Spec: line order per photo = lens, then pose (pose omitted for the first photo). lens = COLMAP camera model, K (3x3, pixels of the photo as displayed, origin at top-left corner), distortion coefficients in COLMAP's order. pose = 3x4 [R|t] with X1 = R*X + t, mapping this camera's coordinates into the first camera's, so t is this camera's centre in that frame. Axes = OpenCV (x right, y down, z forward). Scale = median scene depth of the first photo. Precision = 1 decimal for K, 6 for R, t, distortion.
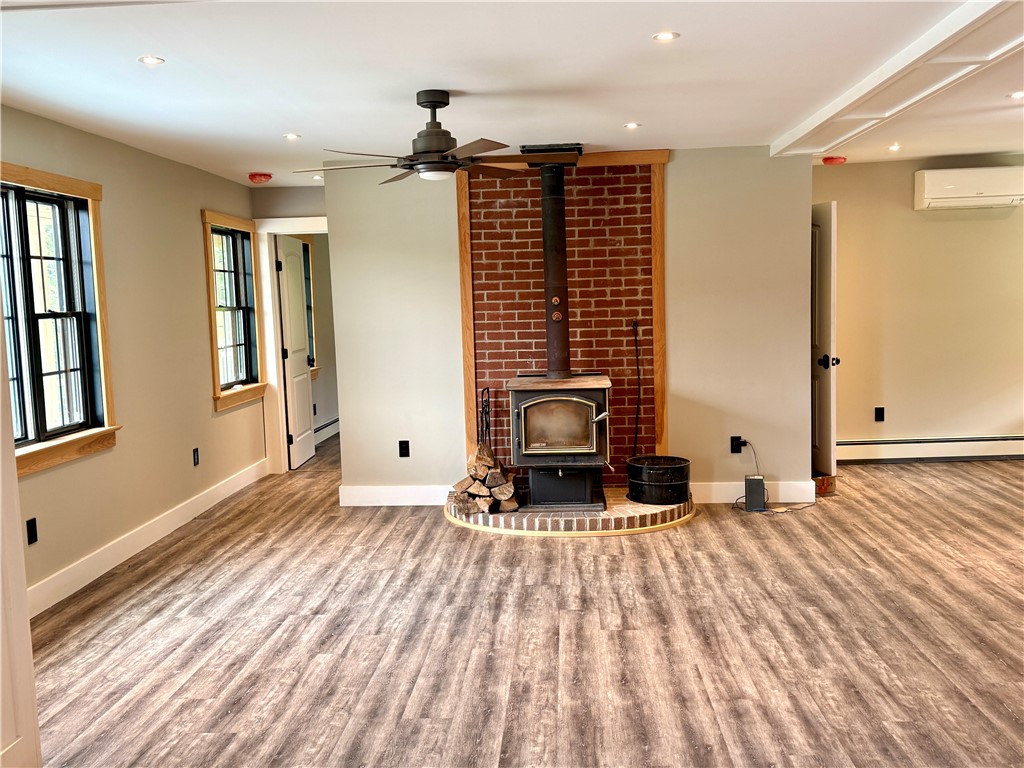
lens RADIAL K [[944.3, 0, 513.2], [0, 944.3, 390.7], [0, 0, 1]] dist [0.073966, 0.000000]
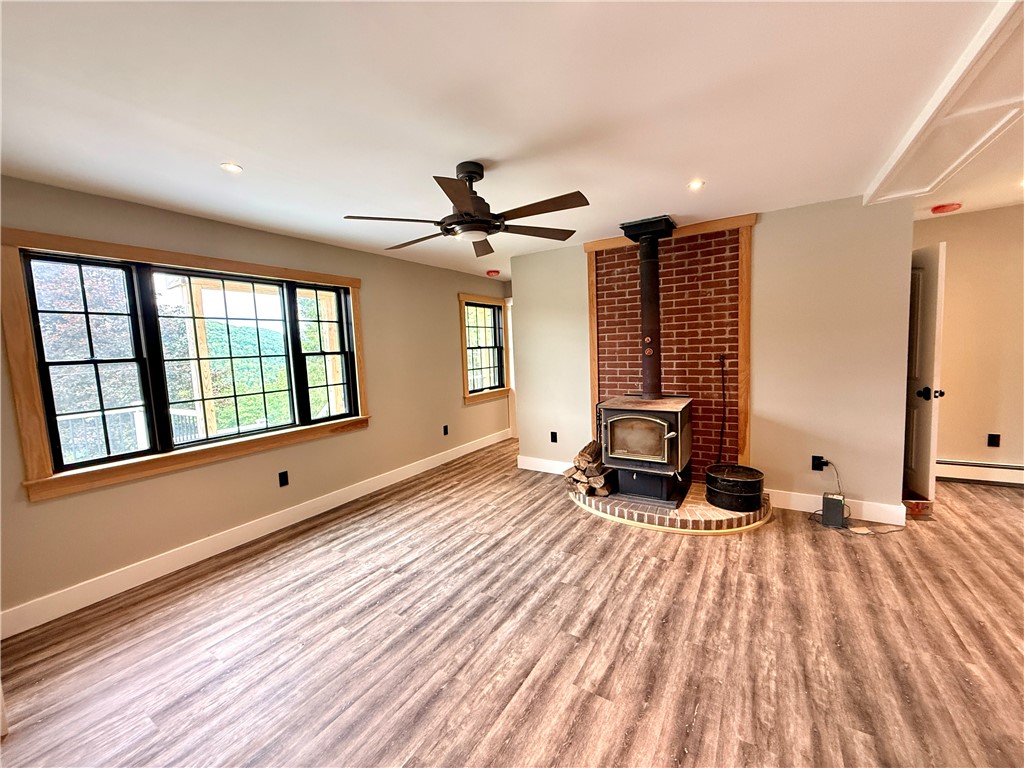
lens RADIAL K [[405.1, 0, 511.5], [0, 405.1, 383.5], [0, 0, 1]] dist [-0.008055, 0.002123]
pose [[0.875178, 0.036389, -0.482431, 0.161714], [-0.032461, 0.999337, 0.016491, -0.040369], [0.482712, 0.001228, 0.875778, 0.443238]]
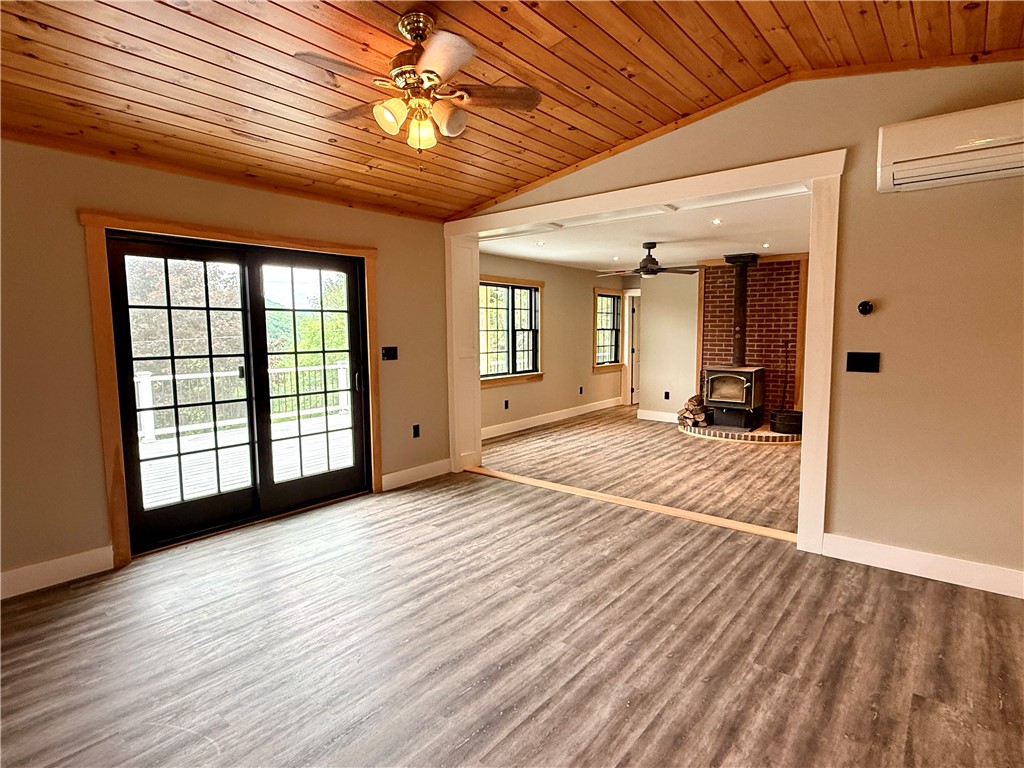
lens RADIAL K [[547.2, 0, 506.8], [0, 547.2, 384.5], [0, 0, 1]] dist [-0.014404, 0.002004]
pose [[0.819556, 0.081181, -0.567219, 0.336812], [-0.074602, 0.996604, 0.034845, 0.023071], [0.568122, 0.013758, 0.822830, -0.278162]]
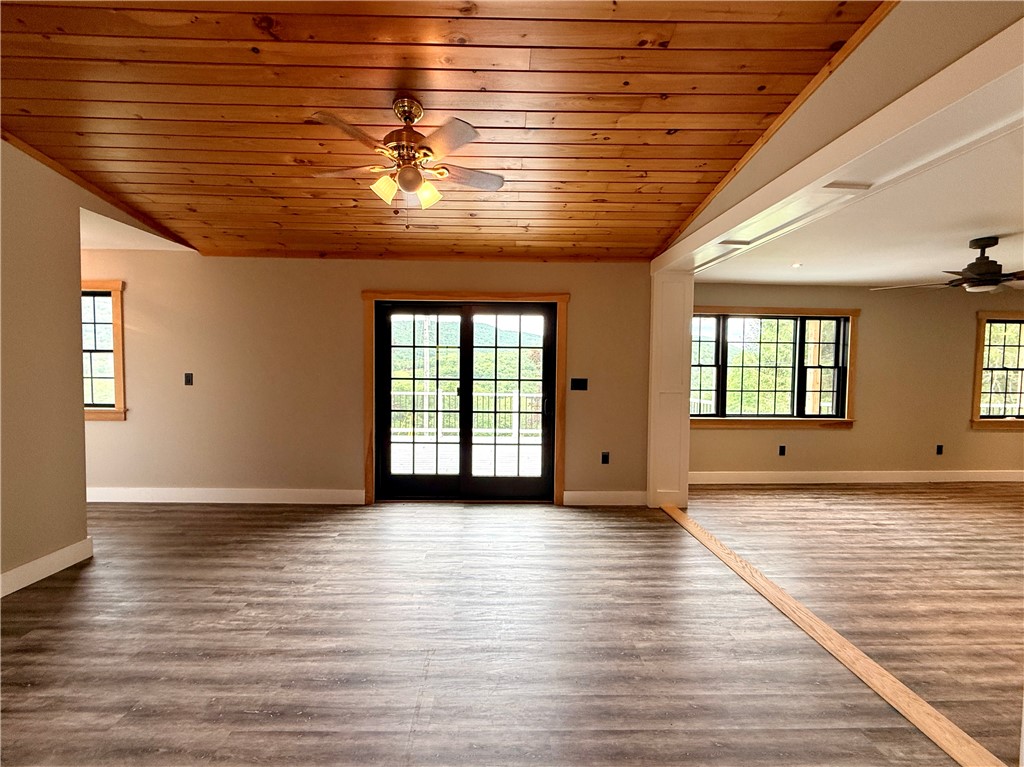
lens RADIAL K [[441.8, 0, 505.1], [0, 441.8, 383.1], [0, 0, 1]] dist [-0.002154, 0.000038]
pose [[0.098122, 0.074368, -0.992392, 0.456601], [-0.112560, 0.991634, 0.063182, -0.017877], [0.988788, 0.105504, 0.105672, 0.102556]]
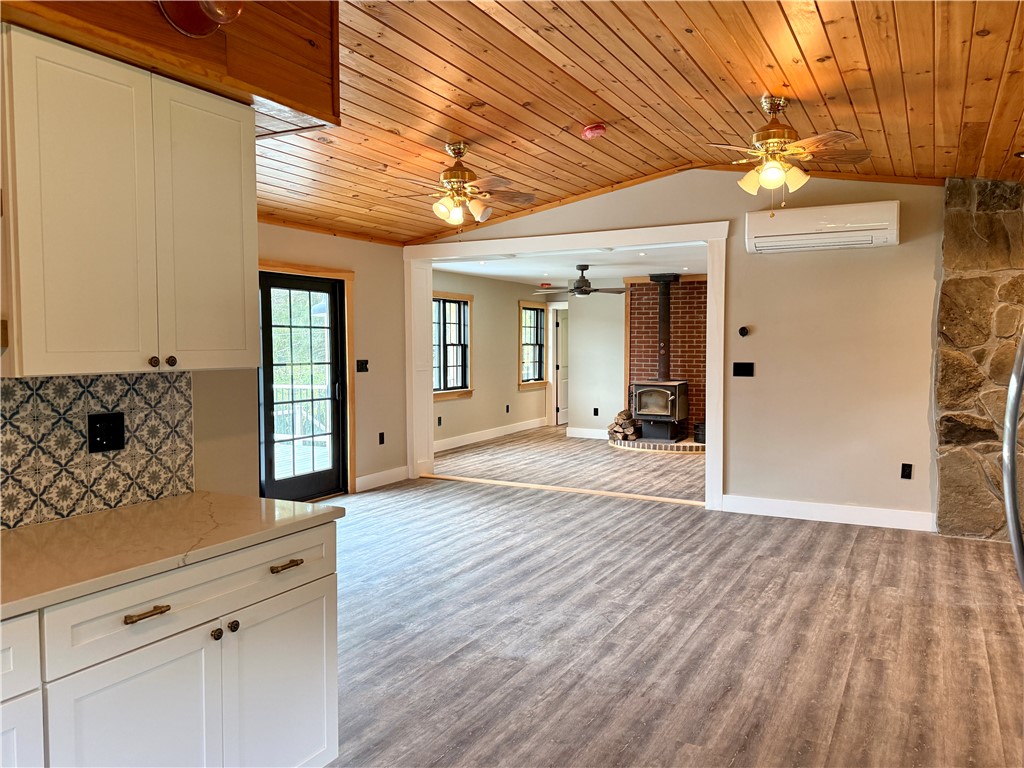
lens RADIAL K [[778.4, 0, 510.7], [0, 778.4, 388.9], [0, 0, 1]] dist [0.058703, -0.096917]
pose [[0.916834, 0.052595, -0.395790, 0.461404], [-0.066157, 0.997595, -0.020684, 0.067469], [0.393750, 0.045148, 0.918108, -0.797287]]
